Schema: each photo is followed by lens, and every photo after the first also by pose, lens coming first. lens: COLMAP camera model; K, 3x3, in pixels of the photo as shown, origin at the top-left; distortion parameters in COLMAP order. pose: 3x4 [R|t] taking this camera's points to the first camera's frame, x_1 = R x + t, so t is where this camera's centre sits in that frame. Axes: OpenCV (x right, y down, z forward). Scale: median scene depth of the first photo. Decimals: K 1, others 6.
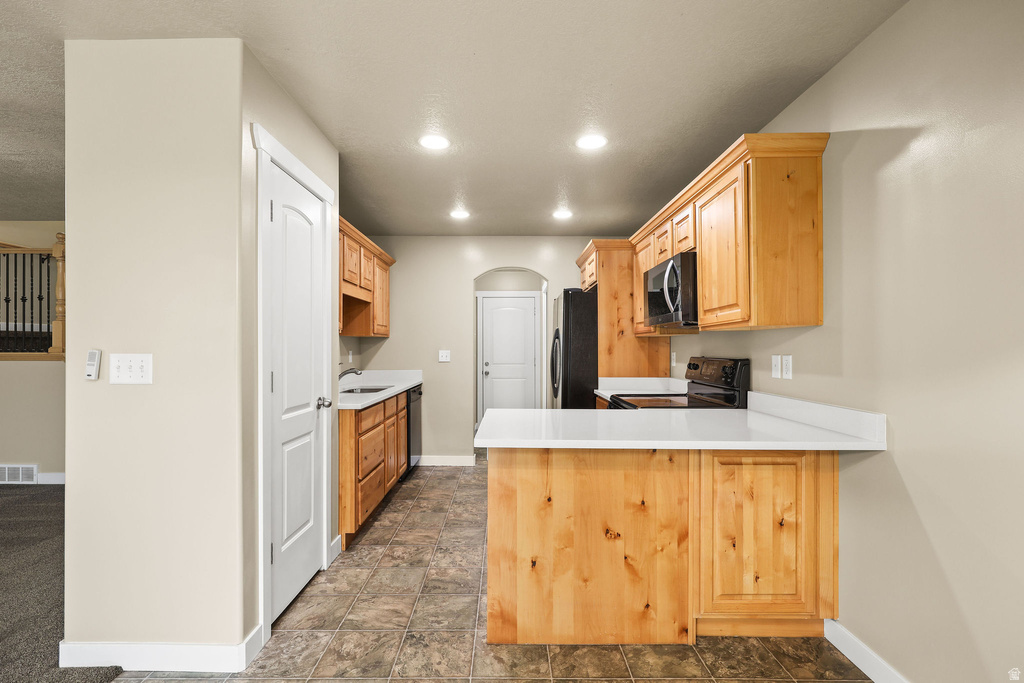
lens RADIAL K [[478.3, 0, 507.3], [0, 478.3, 348.7], [0, 0, 1]] dist [0.000746, 0.001125]
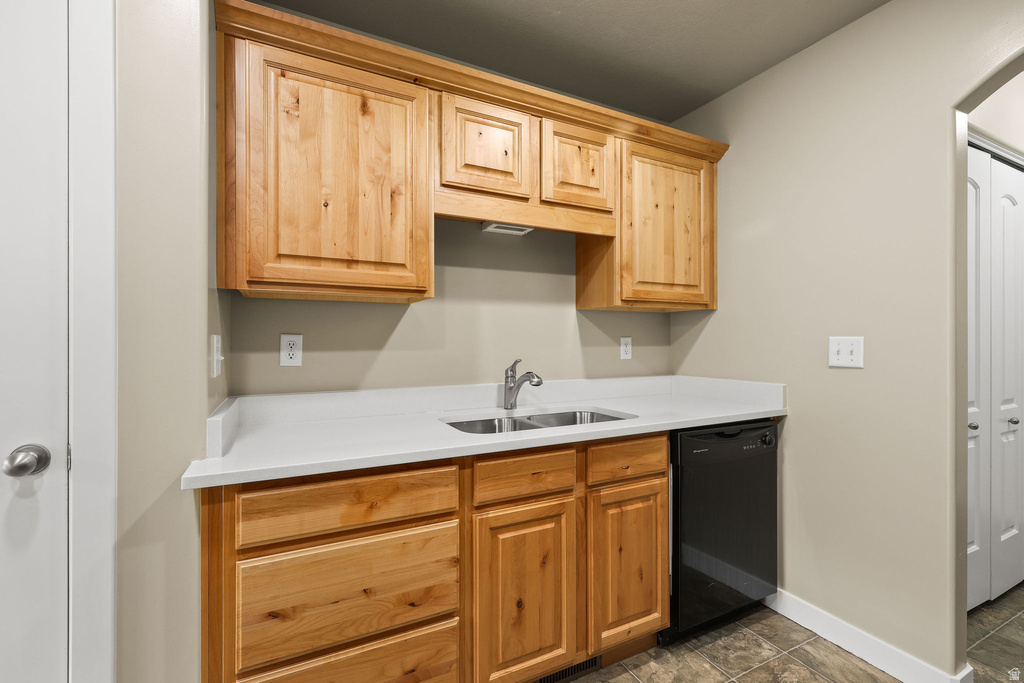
lens RADIAL K [[450.9, 0, 513.5], [0, 450.9, 337.3], [0, 0, 1]] dist [0.002819, -0.000311]
pose [[0.451441, -0.000482, -0.892301, 0.120312], [-0.004358, 0.999987, -0.002745, 0.011029], [0.892290, 0.005127, 0.451433, 1.136853]]
